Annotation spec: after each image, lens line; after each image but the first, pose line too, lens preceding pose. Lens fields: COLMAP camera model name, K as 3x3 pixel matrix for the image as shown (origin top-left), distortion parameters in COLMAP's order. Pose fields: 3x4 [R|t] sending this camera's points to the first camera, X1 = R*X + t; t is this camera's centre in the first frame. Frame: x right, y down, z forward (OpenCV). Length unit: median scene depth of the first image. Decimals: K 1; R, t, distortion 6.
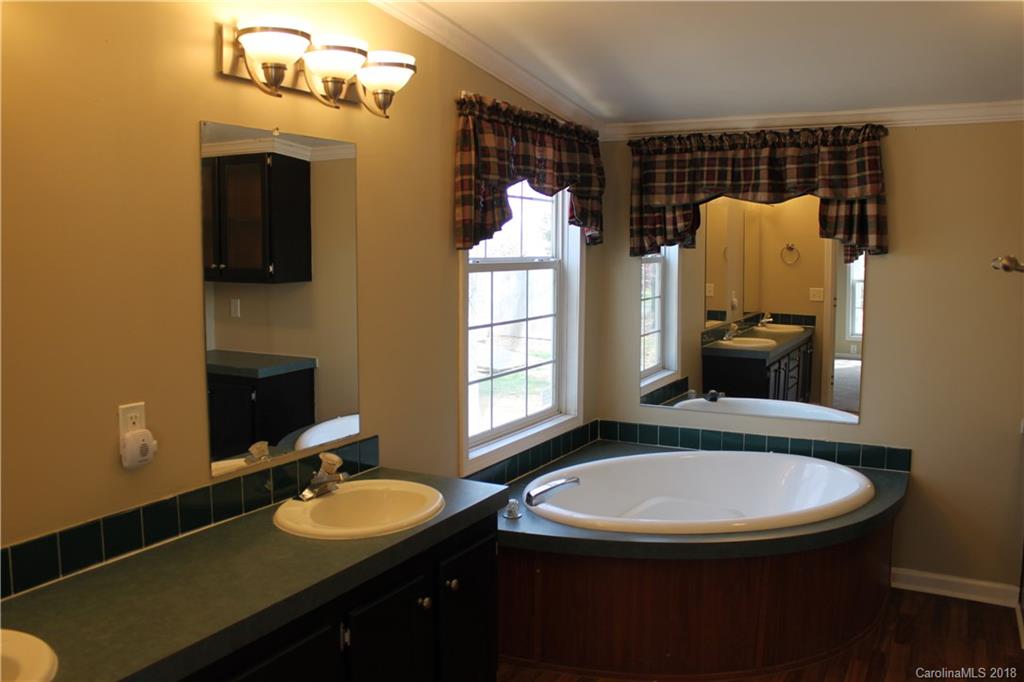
lens RADIAL K [[861.6, 0, 512.0], [0, 861.6, 341.0], [0, 0, 1]] dist [-0.167316, 0.173241]
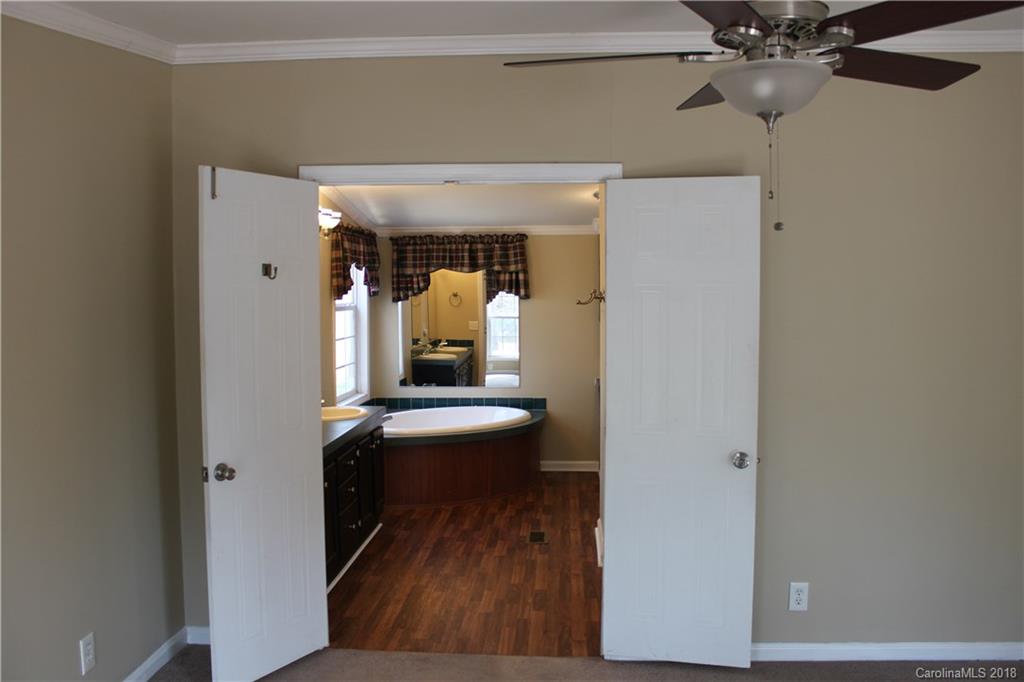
lens RADIAL K [[861.6, 0, 512.0], [0, 861.6, 341.0], [0, 0, 1]] dist [-0.167316, 0.173241]
pose [[0.905556, -0.026979, 0.423367, -0.420074], [0.049130, 0.997930, -0.041491, 0.071655], [-0.421372, 0.058373, 0.905008, -0.755873]]
